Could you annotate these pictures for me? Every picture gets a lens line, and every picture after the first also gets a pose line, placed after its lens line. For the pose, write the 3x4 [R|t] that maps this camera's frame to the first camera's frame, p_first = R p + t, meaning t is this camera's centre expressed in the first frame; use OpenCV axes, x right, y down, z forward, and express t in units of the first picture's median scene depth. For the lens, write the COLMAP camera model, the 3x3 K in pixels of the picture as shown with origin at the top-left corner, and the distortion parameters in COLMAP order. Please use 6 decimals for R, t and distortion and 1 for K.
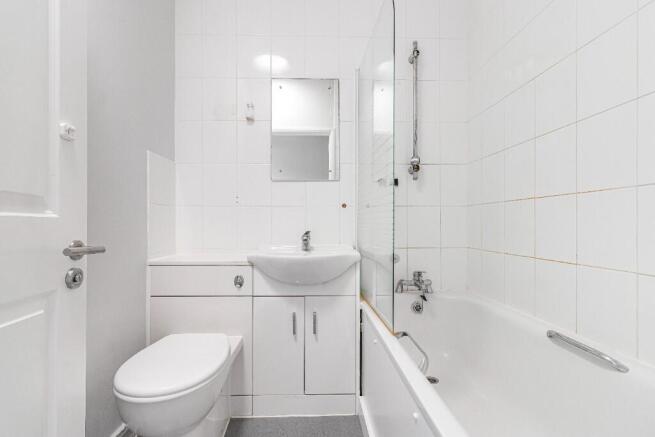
lens RADIAL K [[307.2, 0, 323.4], [0, 307.2, 225.3], [0, 0, 1]] dist [0.002229, -0.000135]
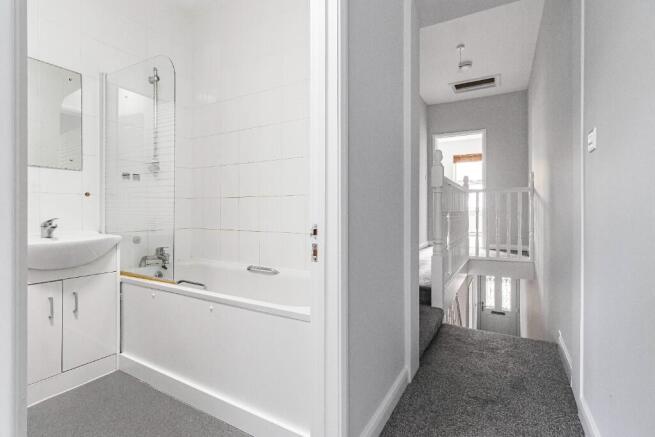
lens RADIAL K [[307.2, 0, 329.2], [0, 307.2, 215.7], [0, 0, 1]] dist [0.002229, -0.000135]
pose [[0.527490, -0.011046, 0.849490, -0.430389], [-0.006290, 0.999837, 0.016906, -0.013073], [-0.849538, -0.014261, 0.527334, -0.305416]]
